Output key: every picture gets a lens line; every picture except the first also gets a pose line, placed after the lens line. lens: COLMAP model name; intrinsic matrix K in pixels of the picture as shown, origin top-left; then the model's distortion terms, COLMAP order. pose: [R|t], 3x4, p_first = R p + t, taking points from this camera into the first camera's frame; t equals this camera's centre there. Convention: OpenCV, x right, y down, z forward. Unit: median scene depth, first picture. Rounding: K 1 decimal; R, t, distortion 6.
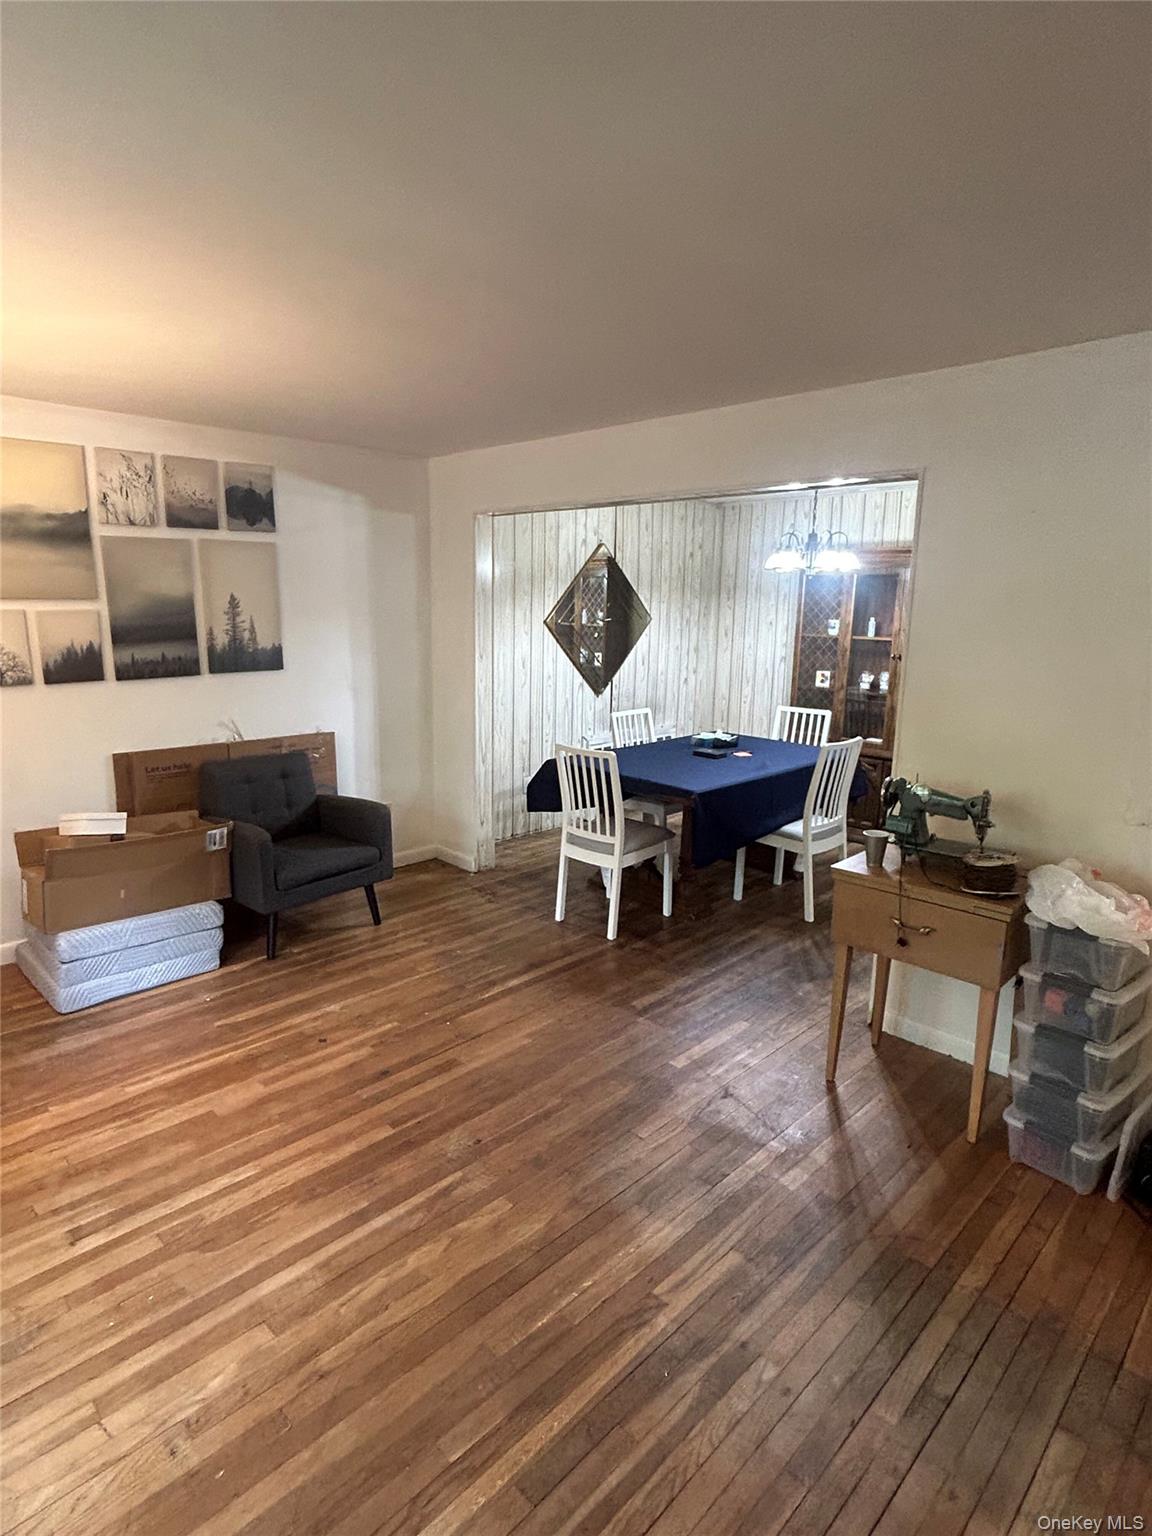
lens RADIAL K [[841.9, 0, 574.6], [0, 841.9, 766.4], [0, 0, 1]] dist [-0.004528, 0.001250]
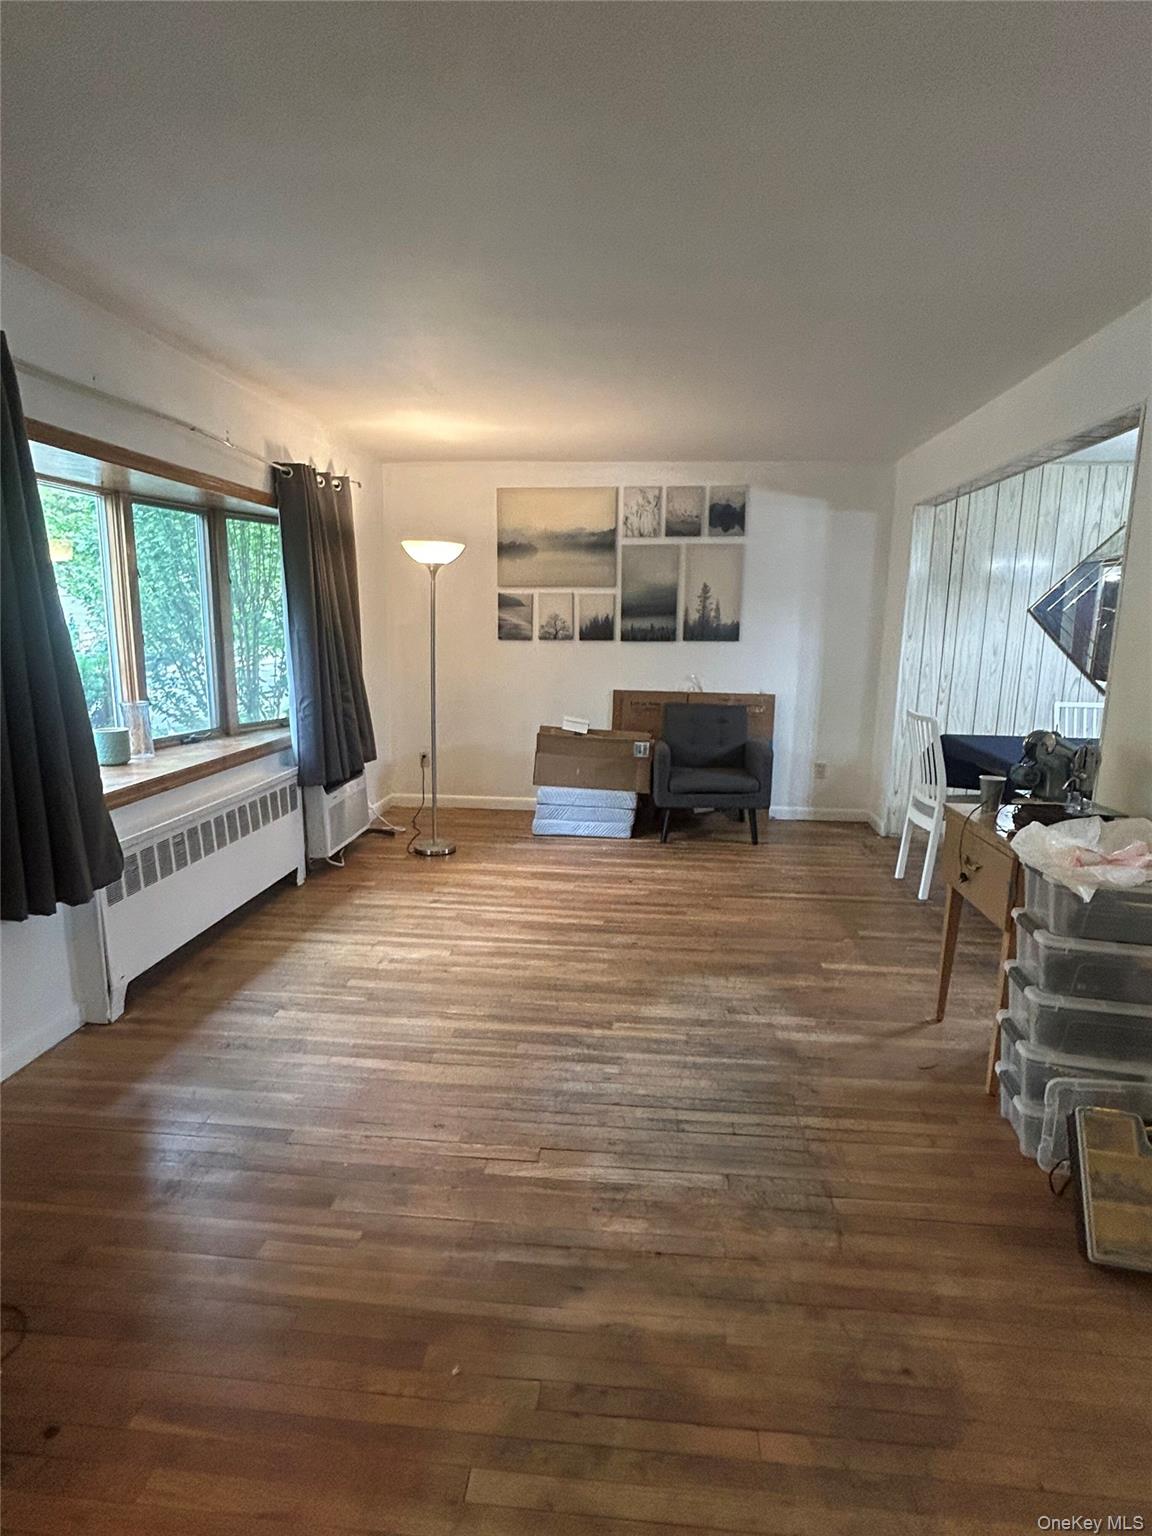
lens RADIAL K [[841.9, 0, 579.8], [0, 841.9, 774.9], [0, 0, 1]] dist [-0.004528, 0.001250]
pose [[0.639337, 0.135441, -0.756904, 0.596614], [-0.155658, 0.986781, 0.045095, 0.079973], [0.753006, 0.088987, 0.651968, -0.014630]]
